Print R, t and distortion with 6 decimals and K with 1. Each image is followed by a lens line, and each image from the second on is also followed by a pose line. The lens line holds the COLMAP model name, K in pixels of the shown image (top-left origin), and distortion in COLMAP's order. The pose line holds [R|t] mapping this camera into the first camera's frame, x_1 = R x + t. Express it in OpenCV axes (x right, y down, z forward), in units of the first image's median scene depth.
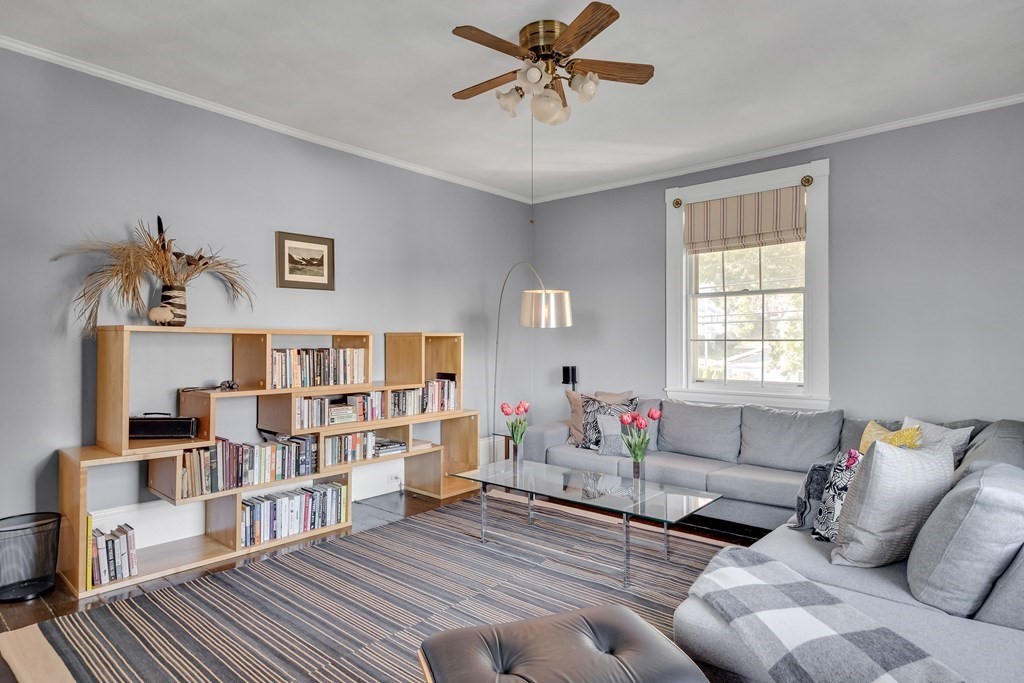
lens RADIAL K [[550.8, 0, 504.3], [0, 550.8, 343.6], [0, 0, 1]] dist [-0.003840, -0.000074]
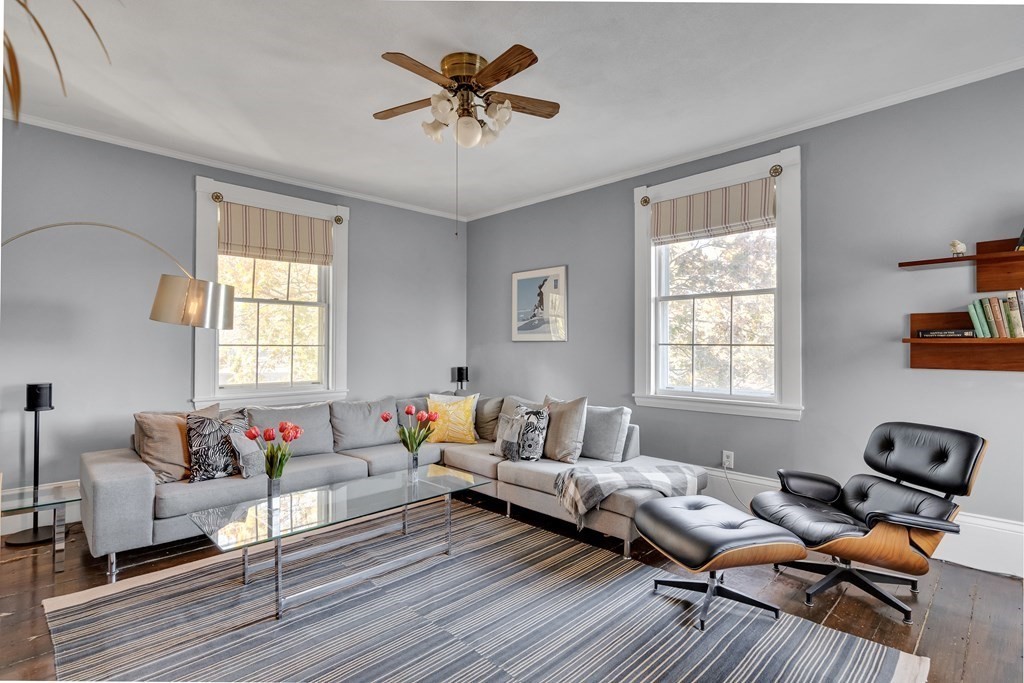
lens RADIAL K [[499.8, 0, 503.3], [0, 499.8, 342.6], [0, 0, 1]] dist [0.000492, 0.000477]
pose [[0.092518, 0.009472, 0.995666, -0.509740], [0.001153, 0.999953, -0.009620, -0.002020], [-0.995710, 0.002038, 0.092503, 0.474188]]
